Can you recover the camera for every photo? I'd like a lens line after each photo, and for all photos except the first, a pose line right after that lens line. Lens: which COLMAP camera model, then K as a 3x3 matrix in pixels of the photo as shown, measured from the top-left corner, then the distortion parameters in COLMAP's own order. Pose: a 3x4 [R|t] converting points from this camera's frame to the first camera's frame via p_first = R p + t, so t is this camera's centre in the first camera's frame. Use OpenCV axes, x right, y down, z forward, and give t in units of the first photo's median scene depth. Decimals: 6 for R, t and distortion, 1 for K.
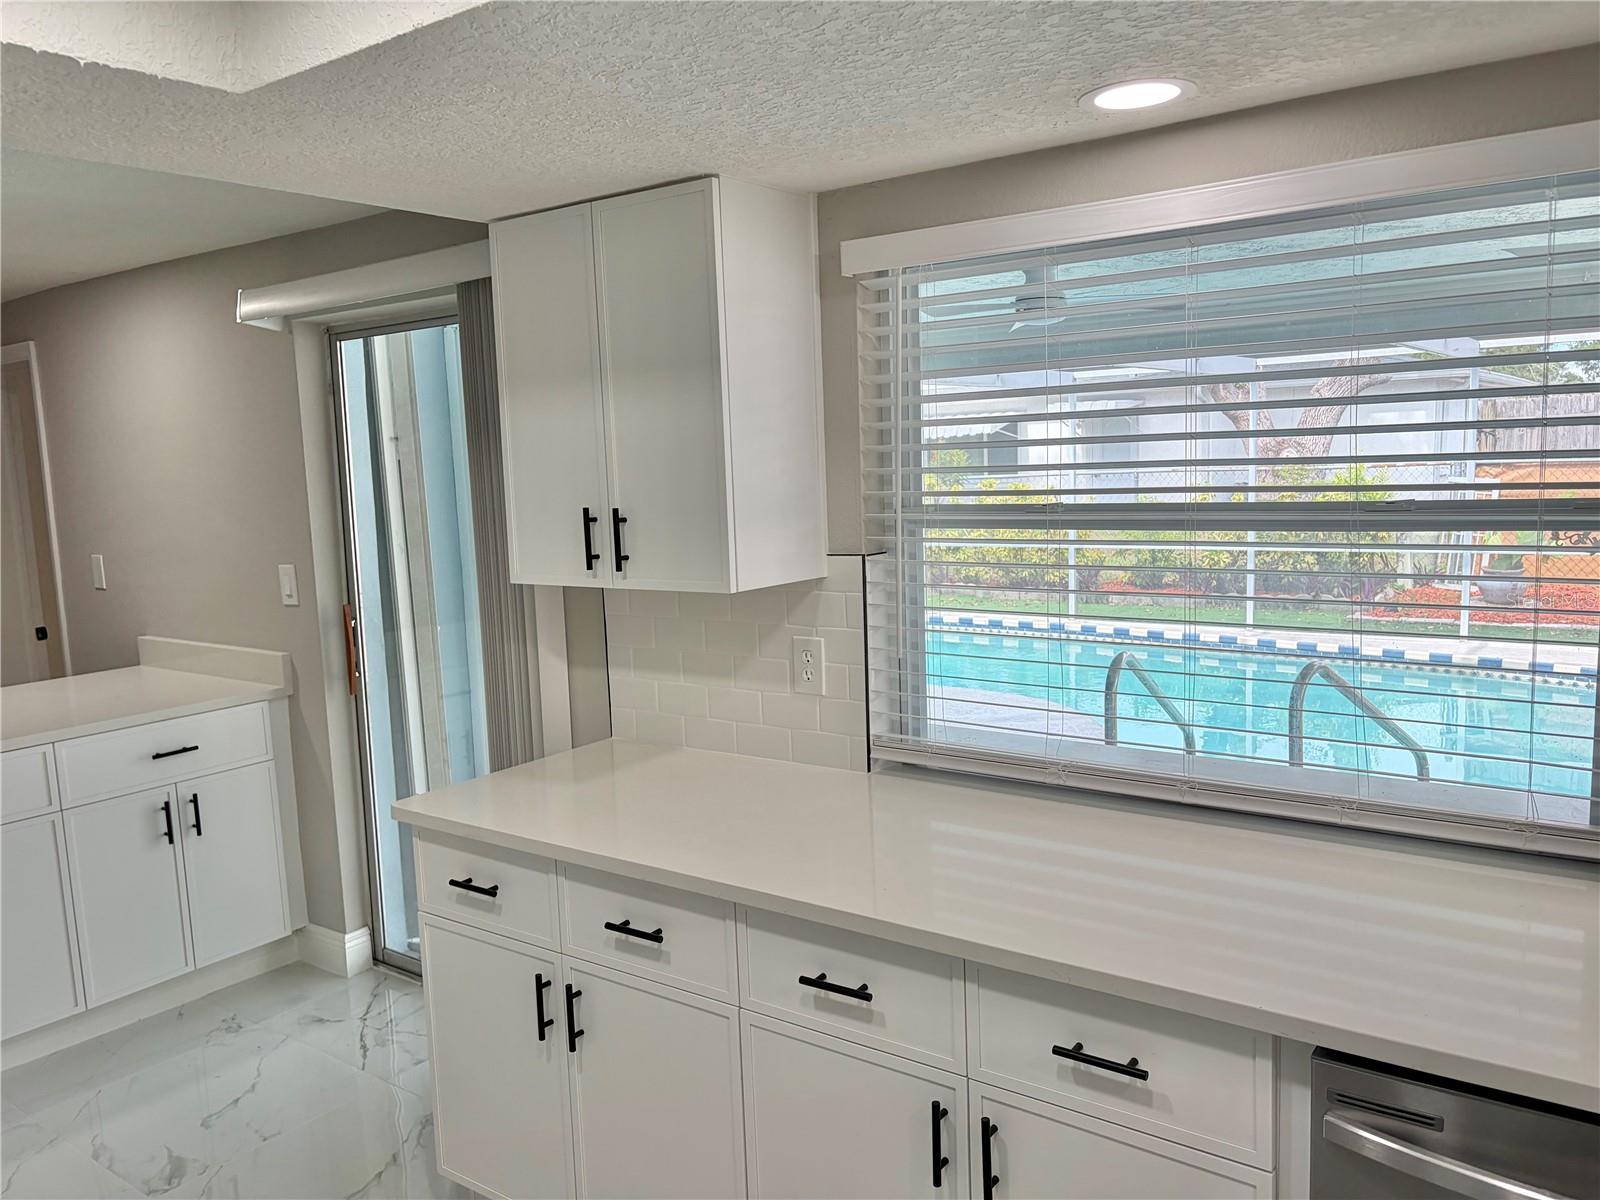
lens RADIAL K [[1205.0, 0, 796.7], [0, 1205.0, 617.0], [0, 0, 1]] dist [0.055810, -0.061630]
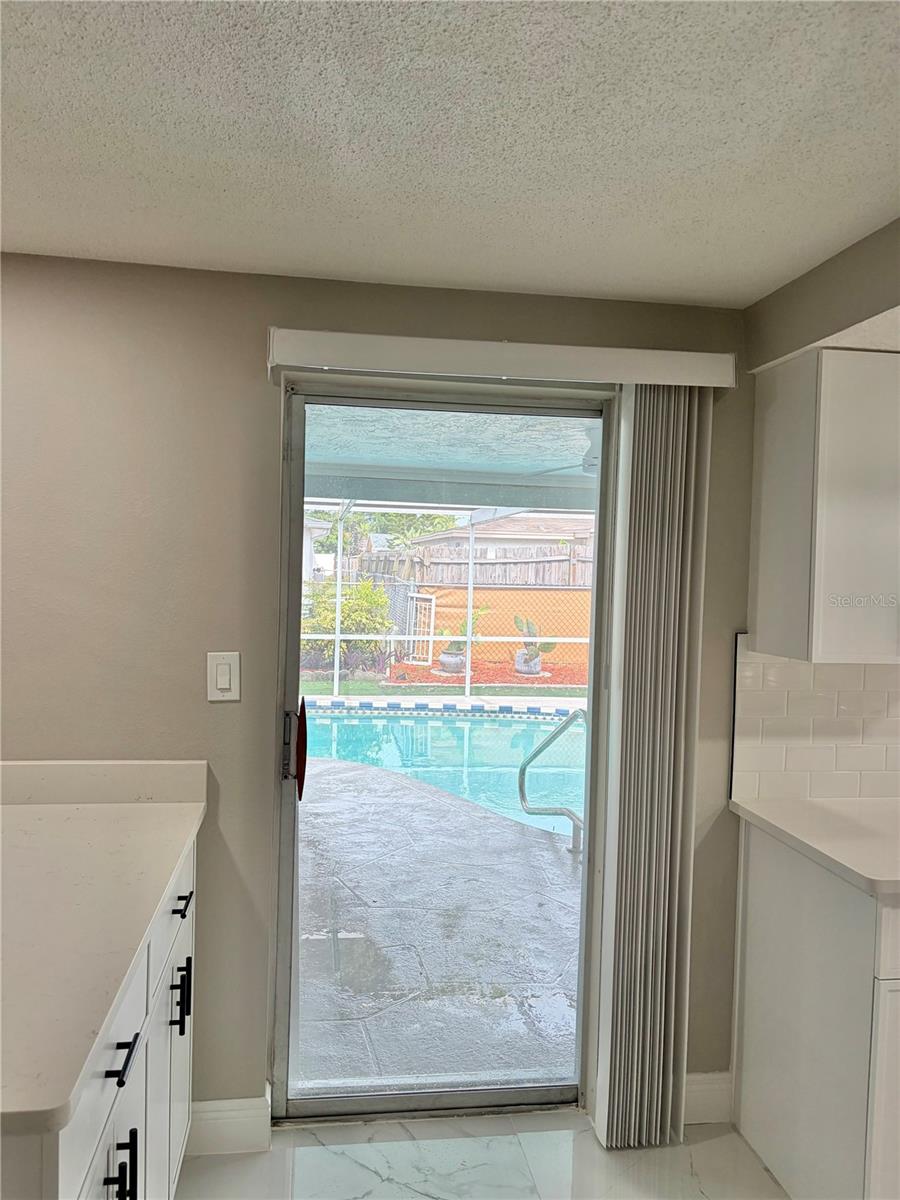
lens RADIAL K [[903.8, 0, 443.4], [0, 903.8, 601.7], [0, 0, 1]] dist [0.055810, -0.061630]
pose [[0.710777, 0.028715, 0.702831, -0.317813], [0.040392, 0.995852, -0.081535, -0.008573], [-0.702256, 0.086342, 0.706669, 0.191589]]
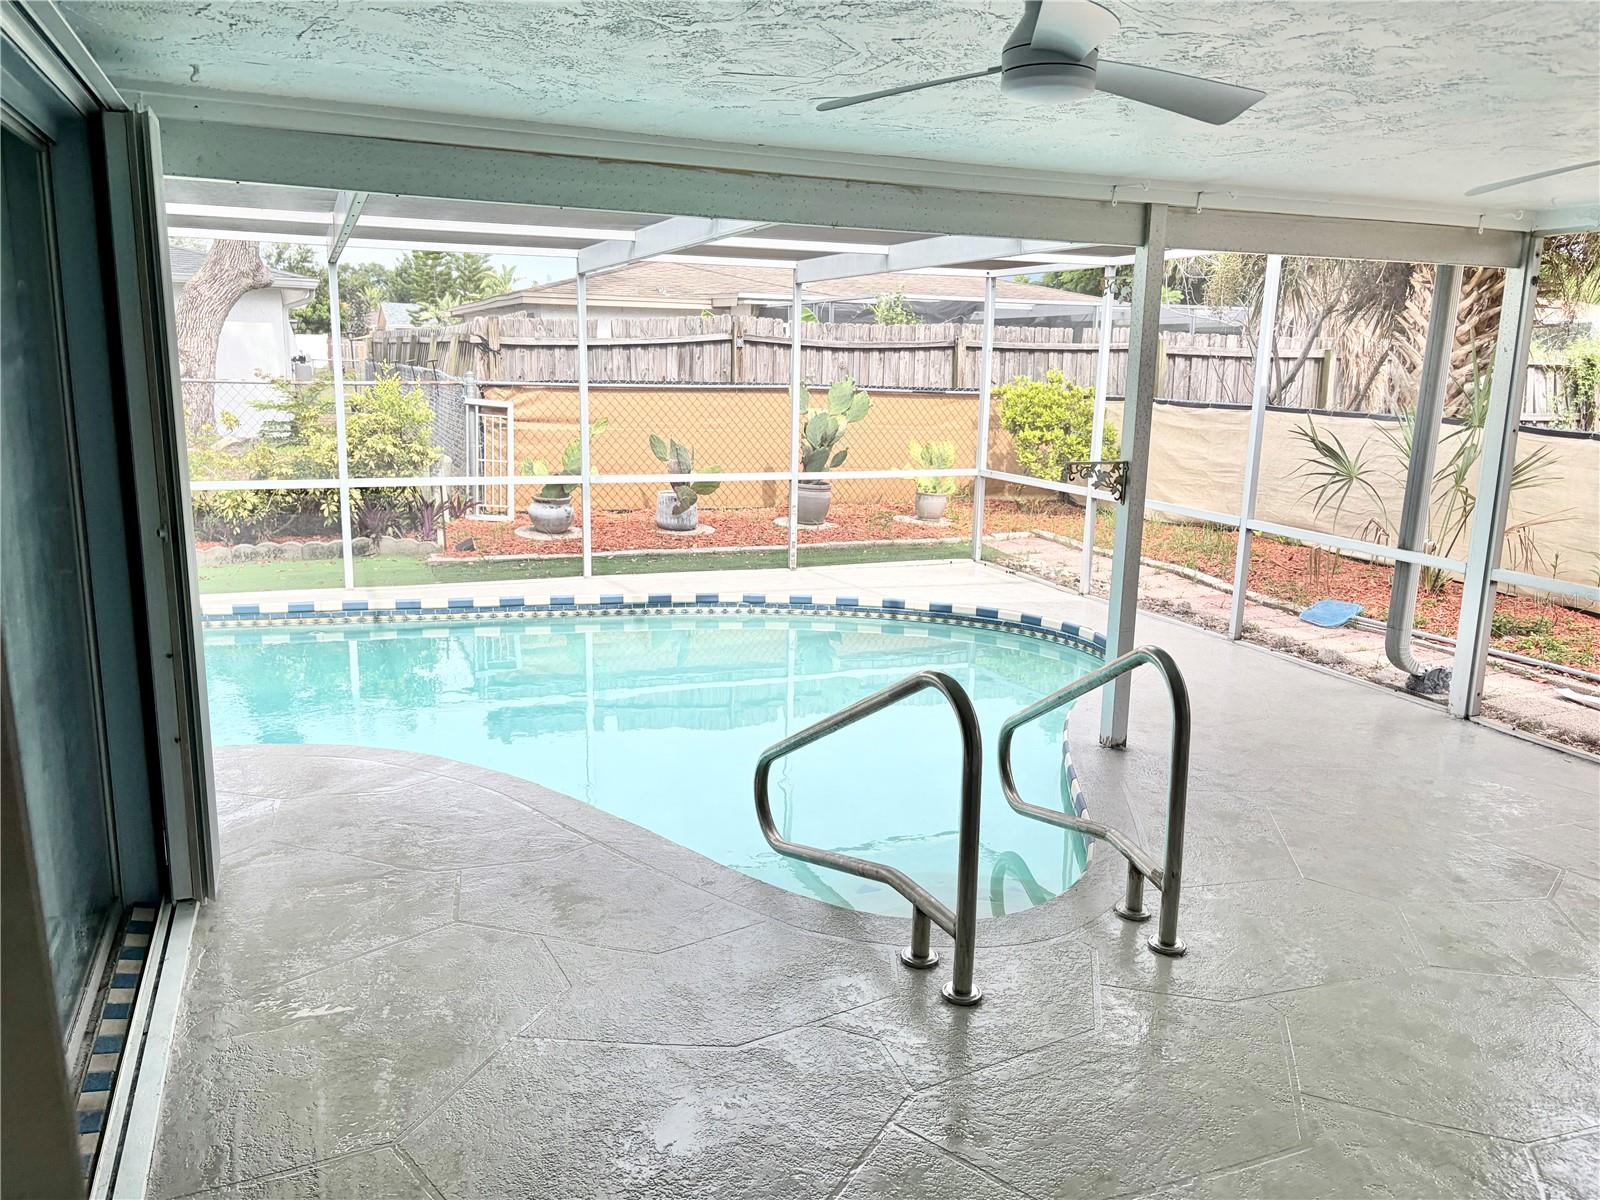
lens RADIAL K [[1205.0, 0, 808.1], [0, 1205.0, 616.4], [0, 0, 1]] dist [0.055810, -0.061630]
pose [[0.517048, -0.131527, 0.845791, -0.160262], [0.075202, 0.991283, 0.108179, -0.039800], [-0.852646, 0.007672, 0.522432, 0.390590]]
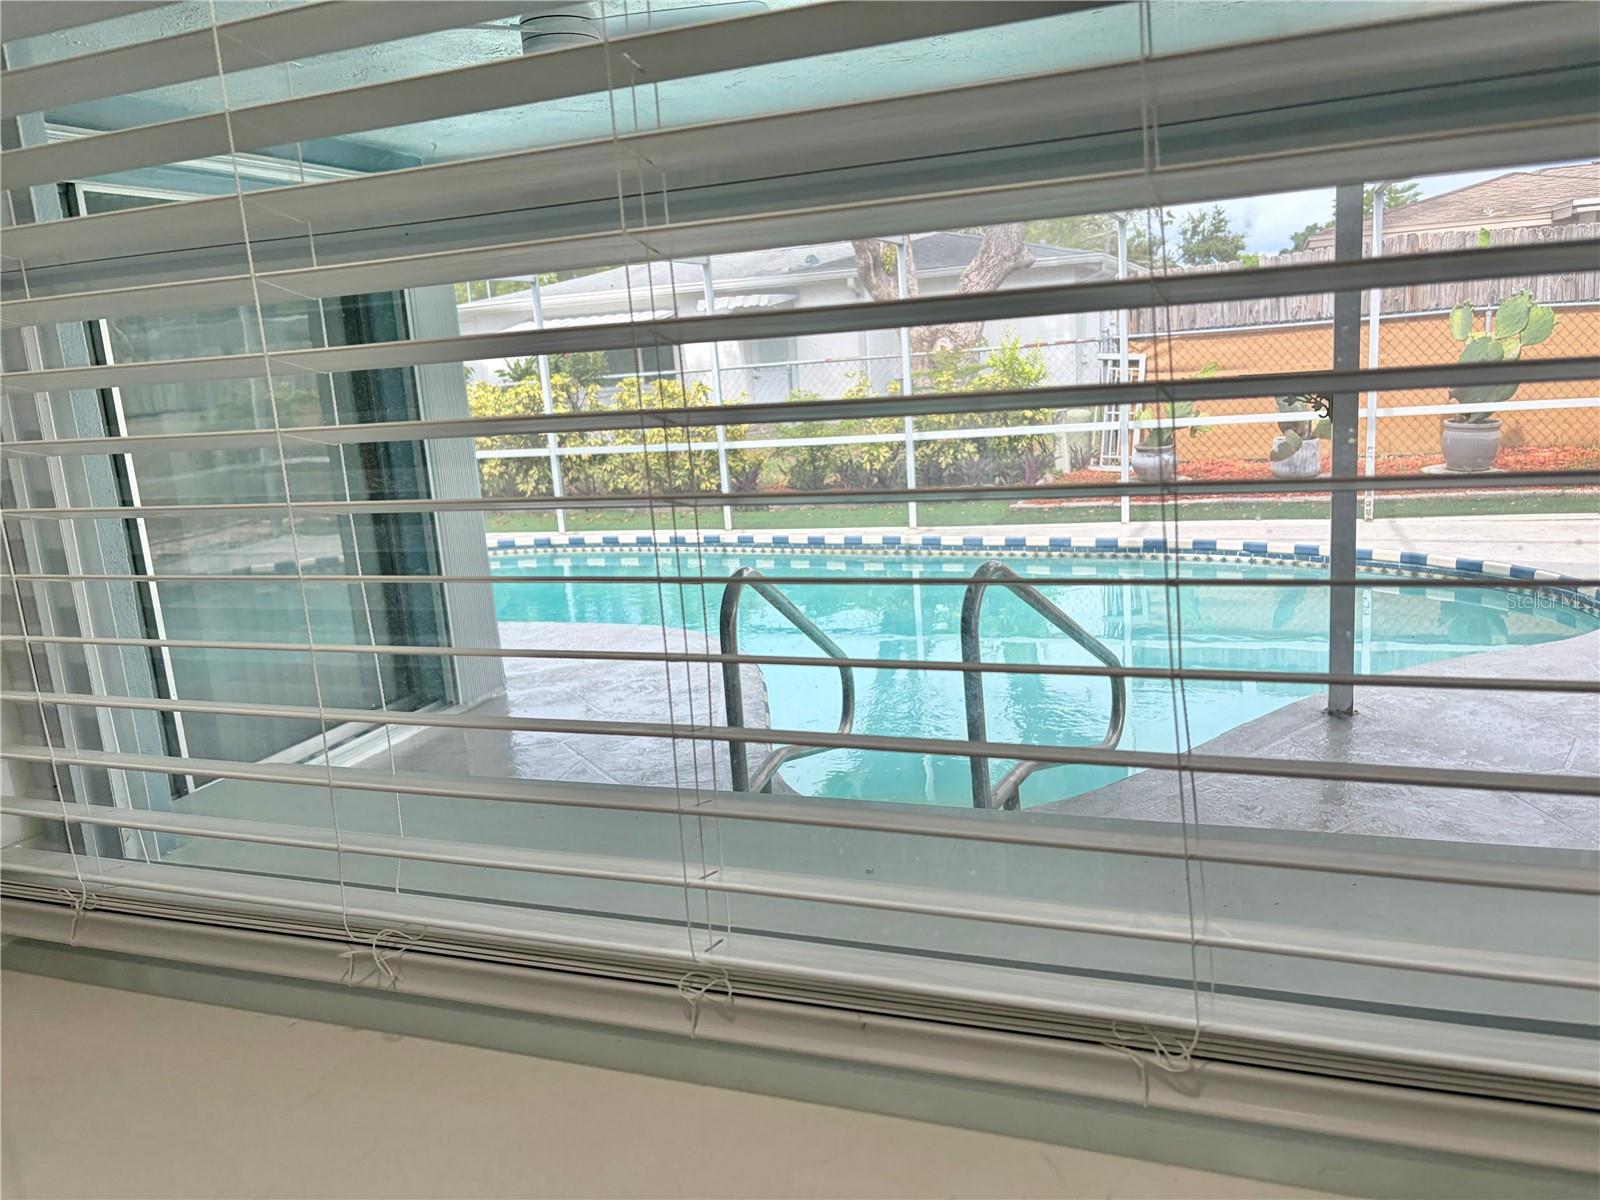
lens RADIAL K [[1205.0, 0, 808.7], [0, 1205.0, 627.2], [0, 0, 1]] dist [0.055810, -0.061630]
pose [[0.962088, -0.091275, 0.257013, 0.066239], [0.071974, 0.993901, 0.083550, 0.004097], [-0.263072, -0.061884, 0.962790, 0.165072]]
